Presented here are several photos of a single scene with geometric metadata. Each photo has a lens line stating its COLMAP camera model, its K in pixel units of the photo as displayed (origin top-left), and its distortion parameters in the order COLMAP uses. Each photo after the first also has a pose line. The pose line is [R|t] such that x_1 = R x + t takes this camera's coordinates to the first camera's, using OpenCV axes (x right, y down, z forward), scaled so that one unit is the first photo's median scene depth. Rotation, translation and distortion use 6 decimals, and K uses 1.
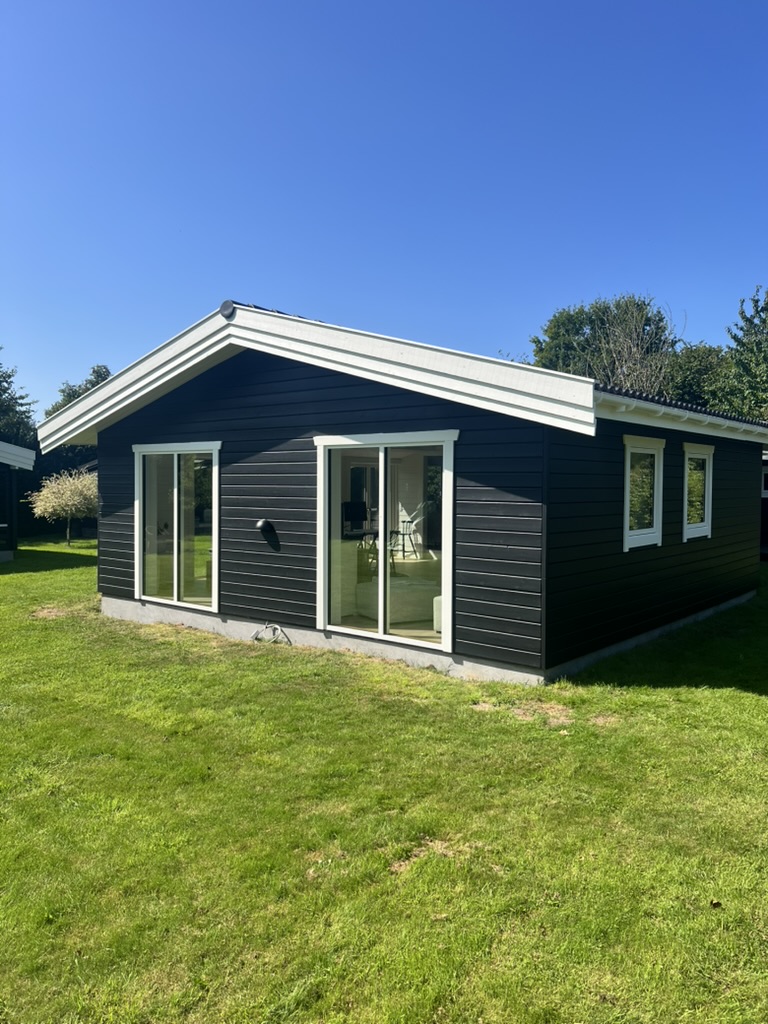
lens RADIAL K [[777.6, 0, 367.9], [0, 777.6, 517.7], [0, 0, 1]] dist [0.003577, -0.039875]
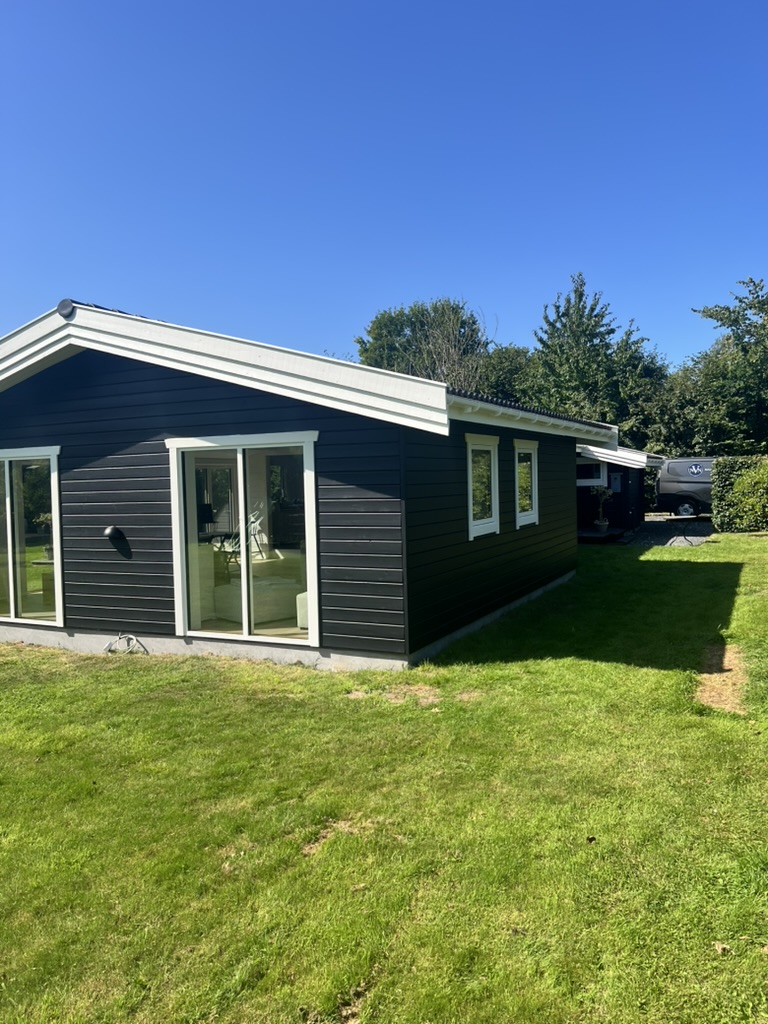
lens RADIAL K [[783.0, 0, 384.0], [0, 783.0, 512.0], [0, 0, 1]] dist [0.004327, -0.053356]
pose [[0.969066, -0.041299, 0.243323, -0.060307], [0.042728, 0.999087, -0.000596, -0.000708], [-0.243076, 0.010974, 0.969945, -0.032529]]
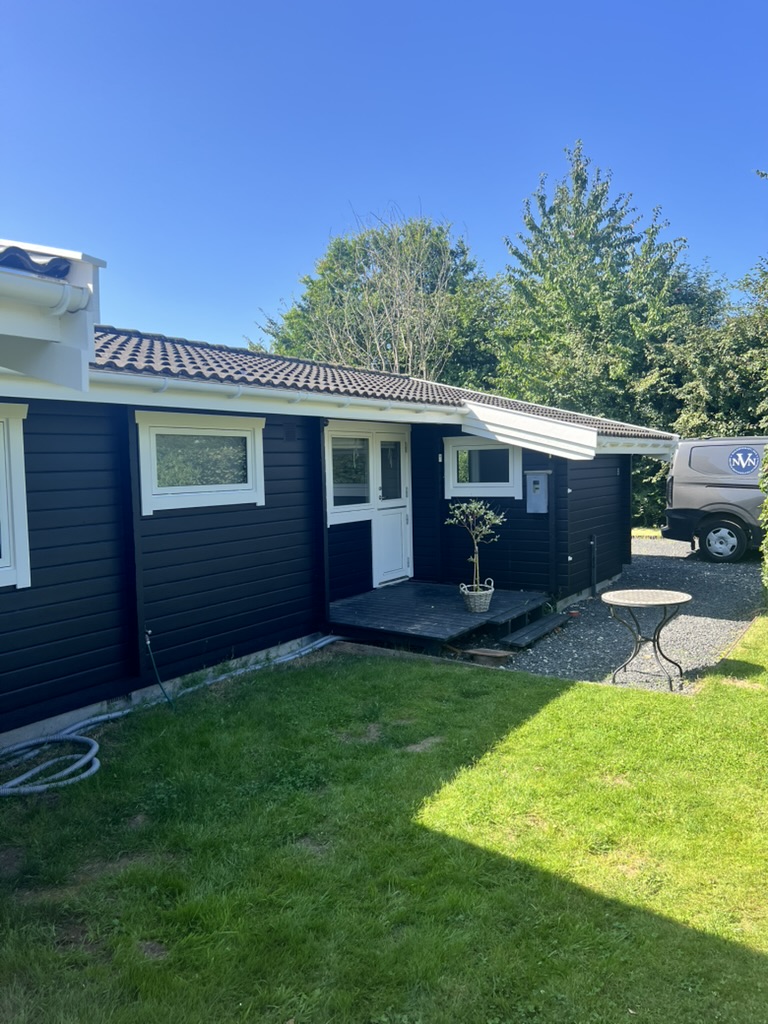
lens RADIAL K [[782.1, 0, 384.0], [0, 782.1, 512.0], [0, 0, 1]] dist [0.007543, 0.002199]
pose [[0.990237, -0.034367, 0.135088, 0.881434], [0.032188, 0.999315, 0.018277, -0.061379], [-0.135624, -0.013750, 0.990665, 1.111245]]
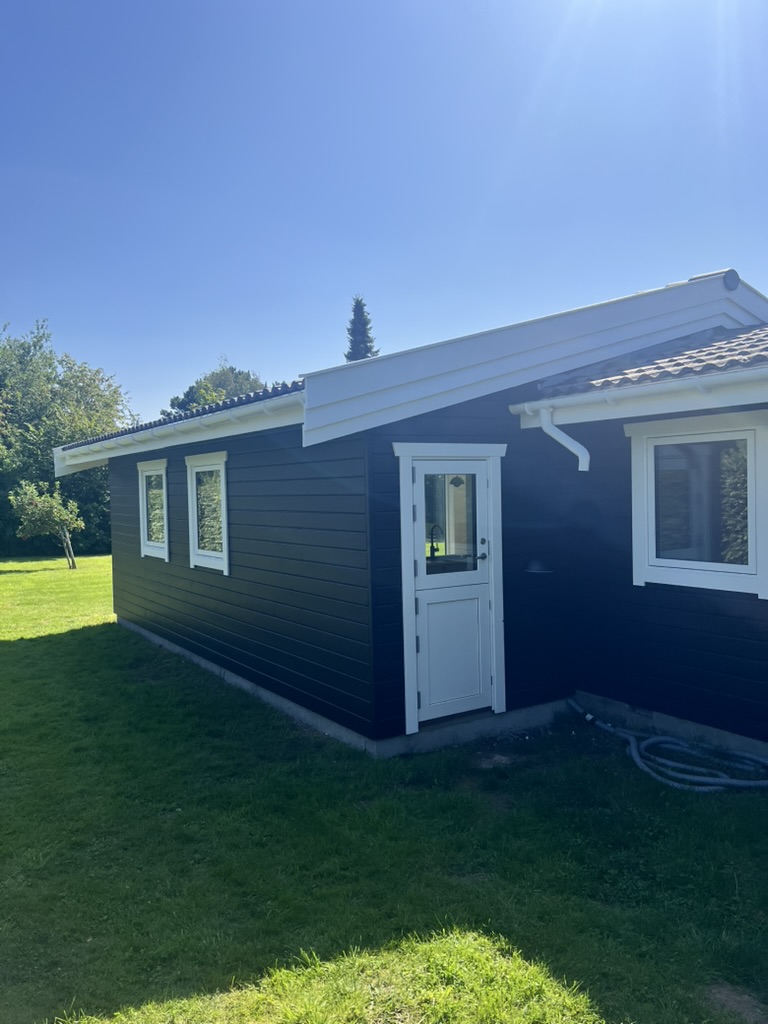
lens RADIAL K [[777.6, 0, 367.9], [0, 777.6, 517.7], [0, 0, 1]] dist [0.003577, -0.039875]
pose [[-0.301681, 0.038501, -0.952631, 1.721983], [-0.020217, 0.998701, 0.046766, -0.103241], [0.953195, 0.033367, -0.300511, 2.105631]]
